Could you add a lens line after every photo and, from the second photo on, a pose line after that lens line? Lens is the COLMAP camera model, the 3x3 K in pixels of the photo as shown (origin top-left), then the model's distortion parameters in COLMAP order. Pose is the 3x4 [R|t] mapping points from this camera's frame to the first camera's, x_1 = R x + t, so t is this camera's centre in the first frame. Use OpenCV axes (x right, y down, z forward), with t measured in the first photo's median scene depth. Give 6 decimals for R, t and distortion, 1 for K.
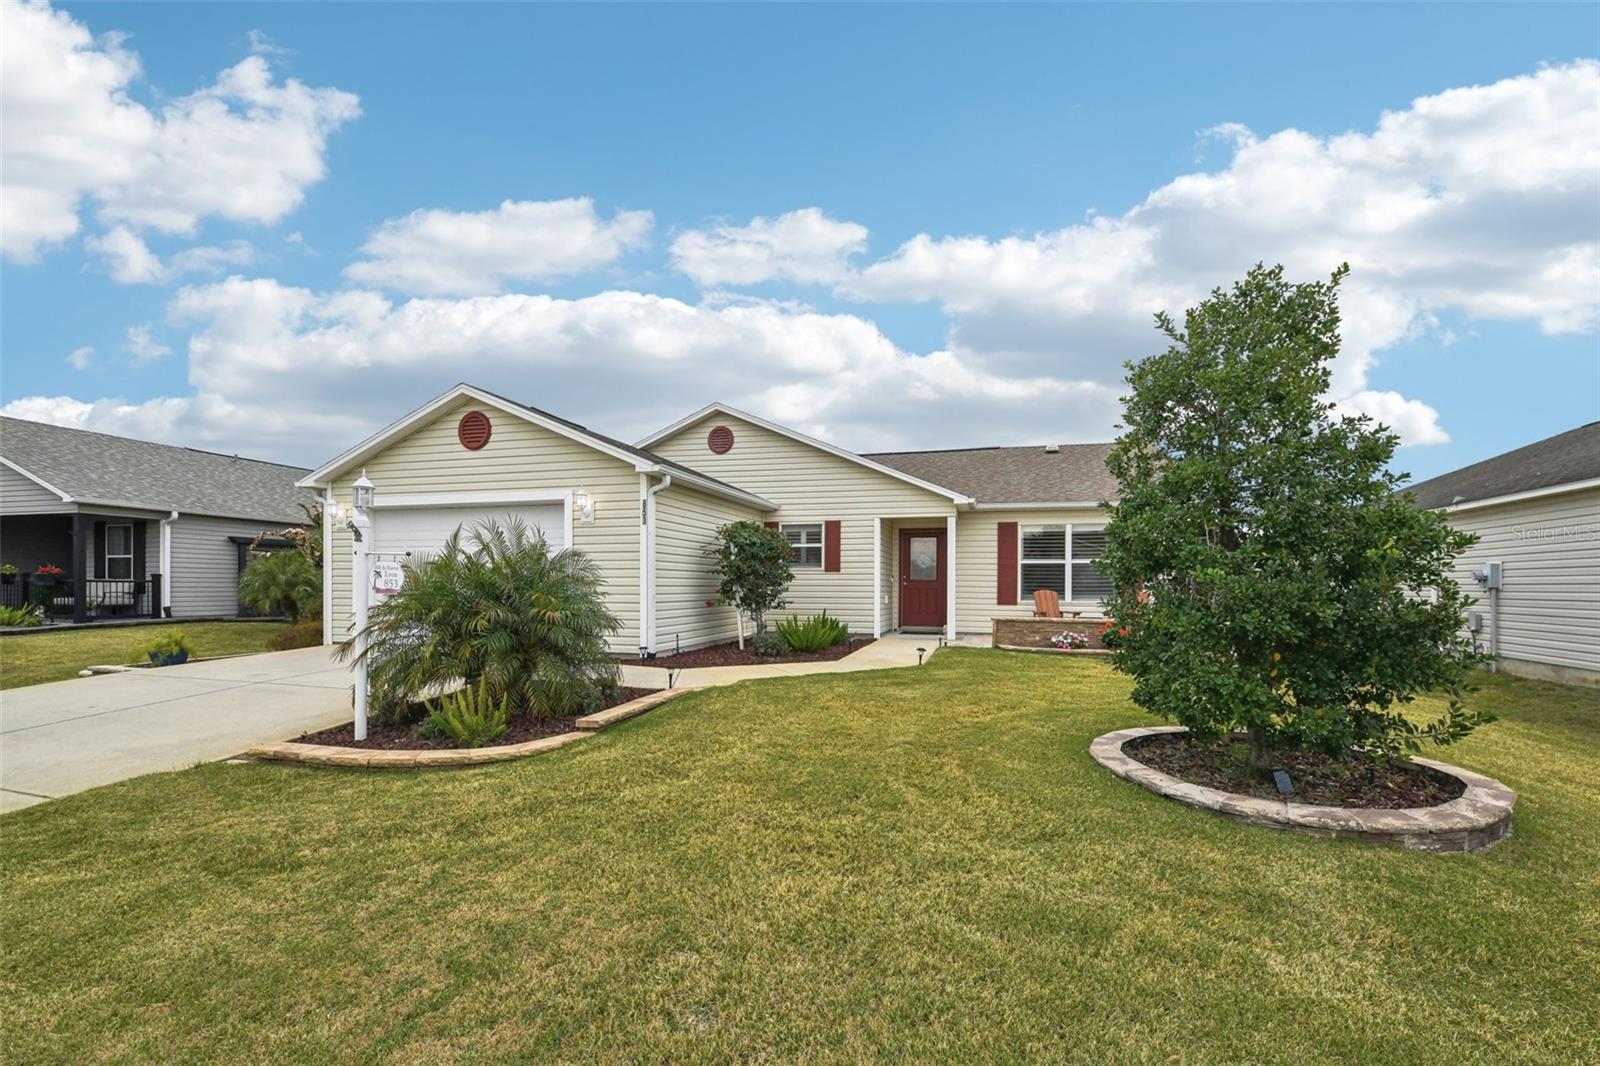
lens RADIAL K [[656.1, 0, 808.6], [0, 656.1, 591.0], [0, 0, 1]] dist [-0.019944, 0.001698]
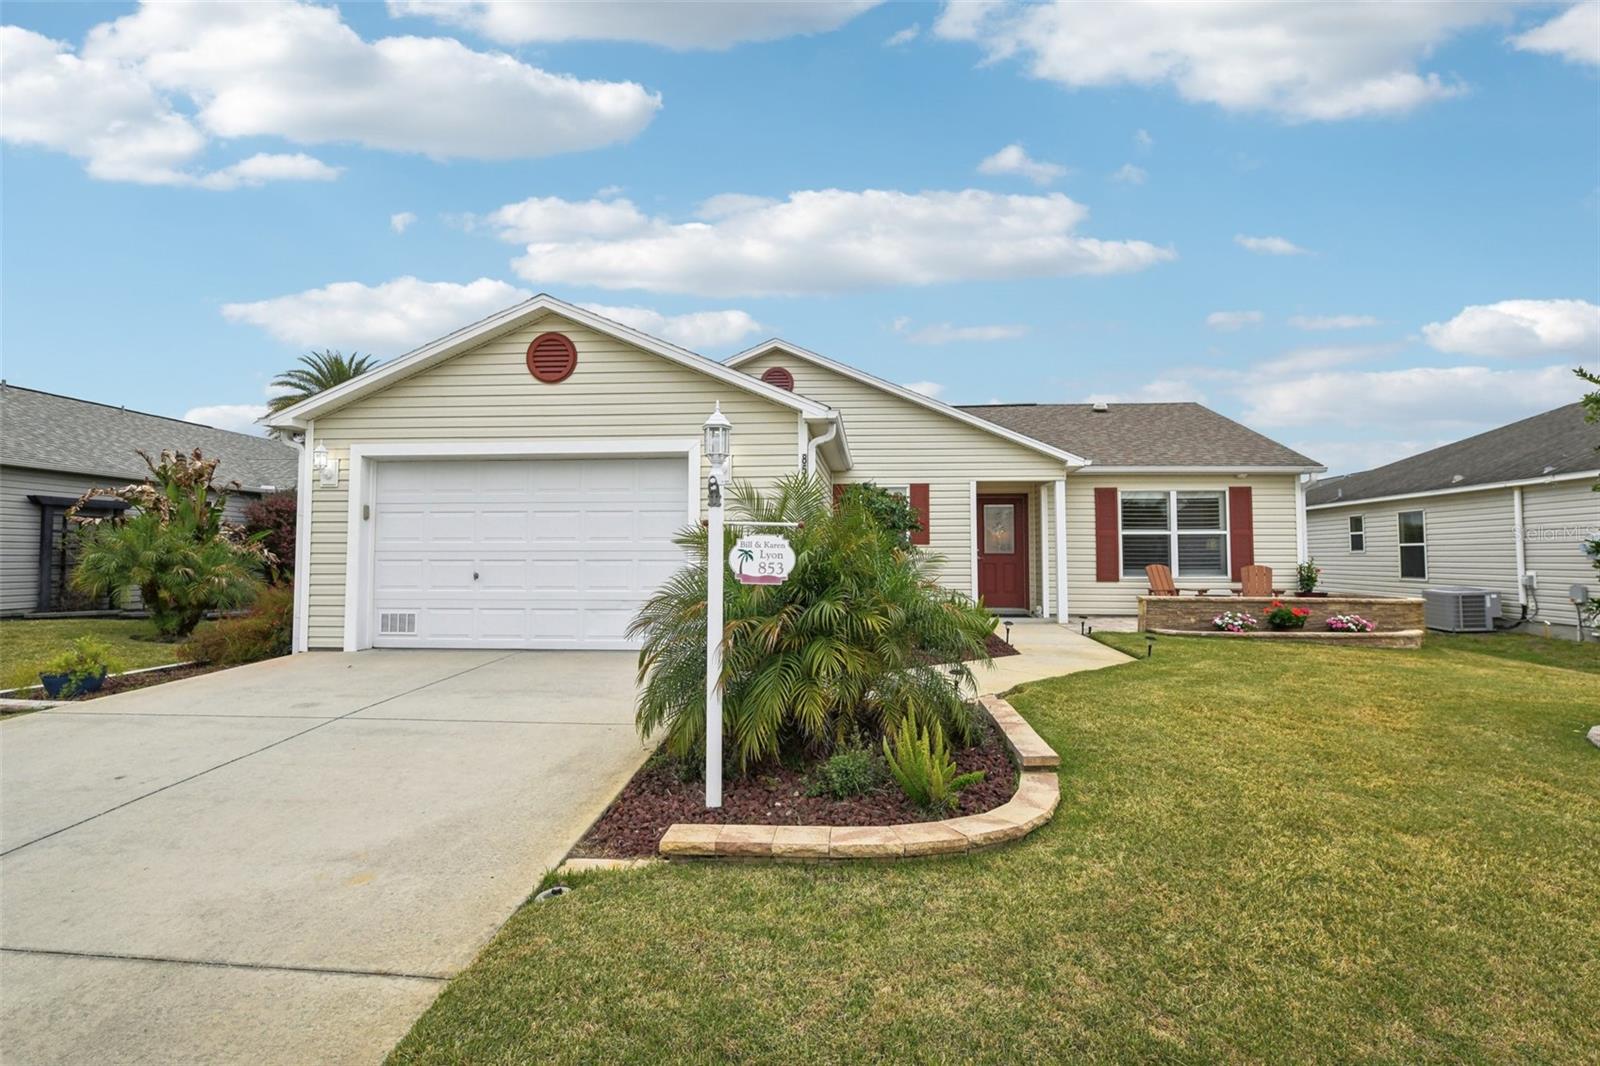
lens RADIAL K [[750.4, 0, 815.9], [0, 750.4, 530.6], [0, 0, 1]] dist [-0.006982, 0.001114]
pose [[0.983557, 0.000102, 0.180598, -0.269845], [0.008110, 0.998966, -0.044727, -0.005639], [-0.180416, 0.045456, 0.982539, 0.082508]]
